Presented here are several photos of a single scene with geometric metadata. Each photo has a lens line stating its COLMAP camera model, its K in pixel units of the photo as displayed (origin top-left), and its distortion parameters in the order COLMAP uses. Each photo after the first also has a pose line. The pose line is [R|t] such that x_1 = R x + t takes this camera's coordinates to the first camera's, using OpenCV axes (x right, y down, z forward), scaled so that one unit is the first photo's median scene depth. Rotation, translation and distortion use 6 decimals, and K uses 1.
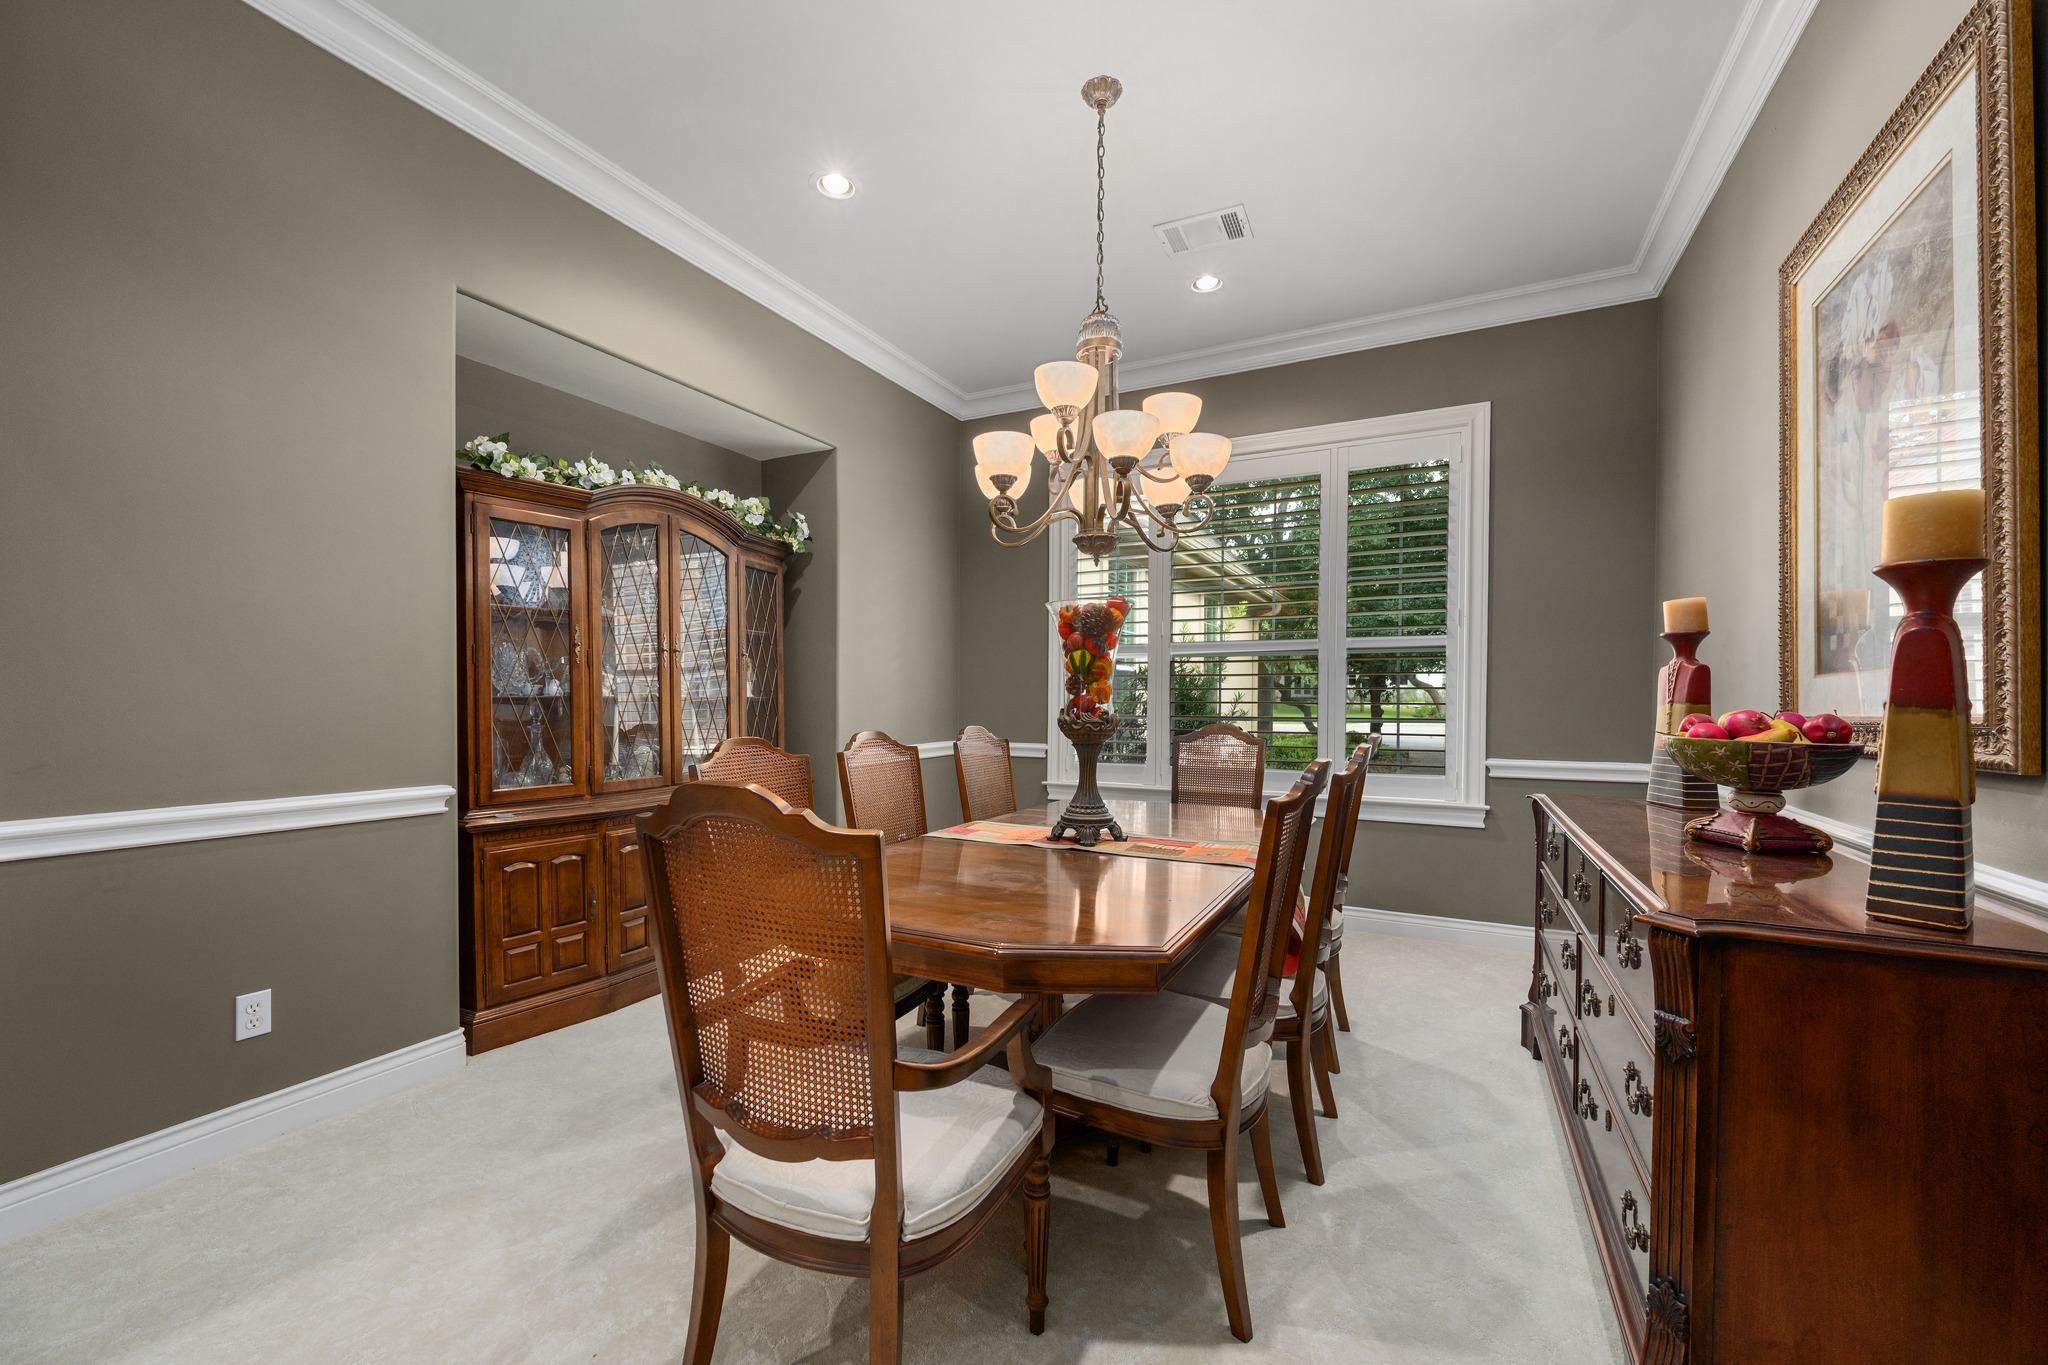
lens RADIAL K [[802.4, 0, 1034.9], [0, 802.4, 712.9], [0, 0, 1]] dist [-0.000506, 0.000100]
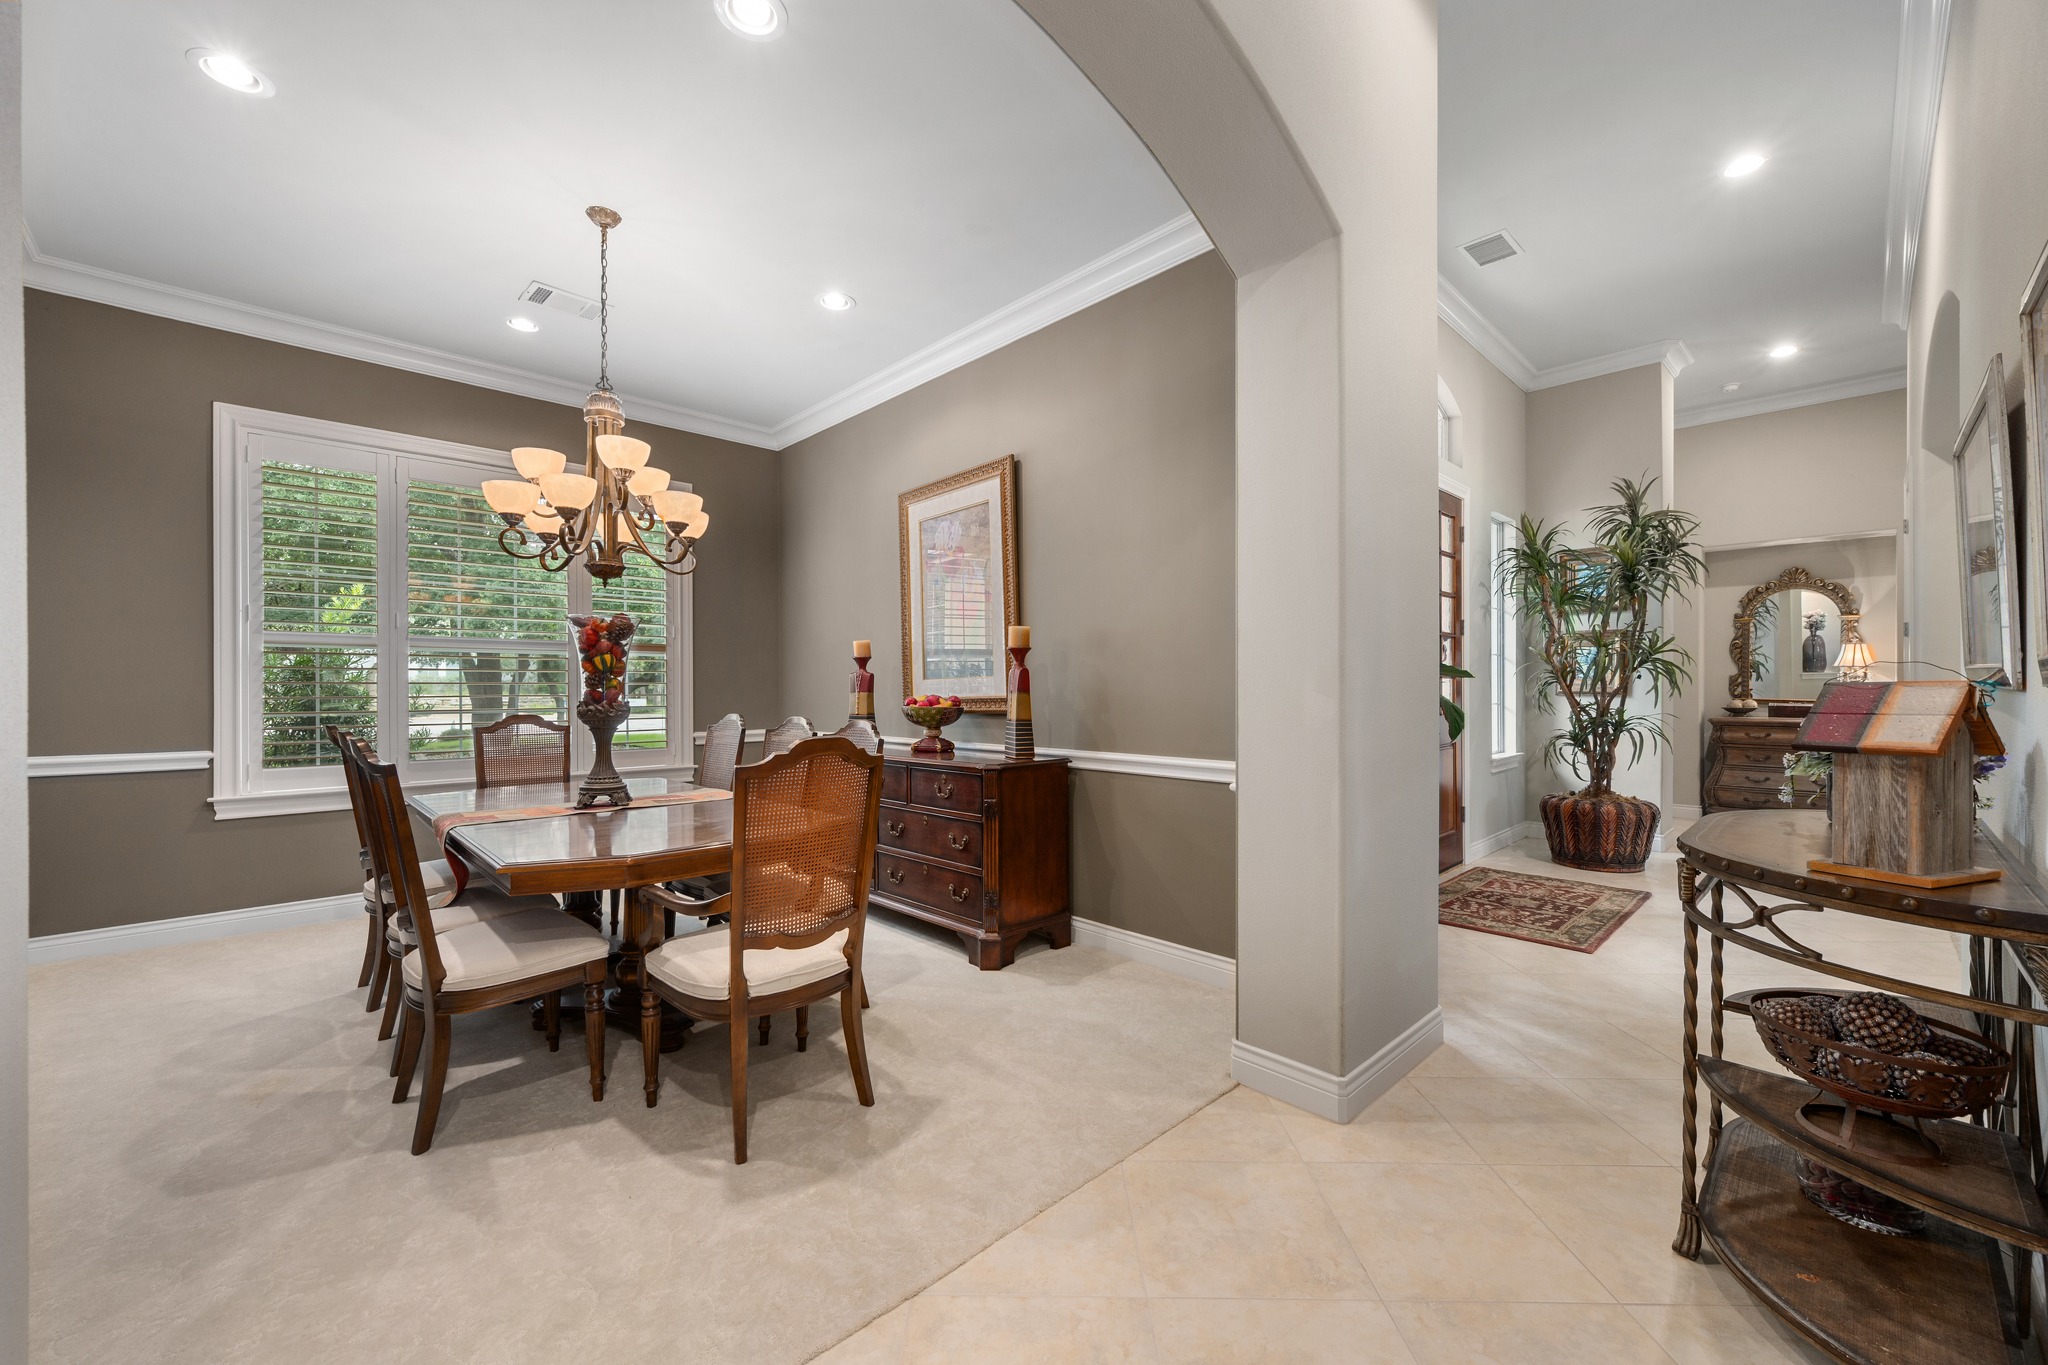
lens RADIAL K [[802.4, 0, 1009.7], [0, 802.4, 685.7], [0, 0, 1]] dist [-0.000506, 0.000100]
pose [[0.340983, -0.001039, 0.940069, -0.955592], [0.021890, 0.999737, -0.006835, -0.006449], [-0.939815, 0.022909, 0.340916, -0.029162]]
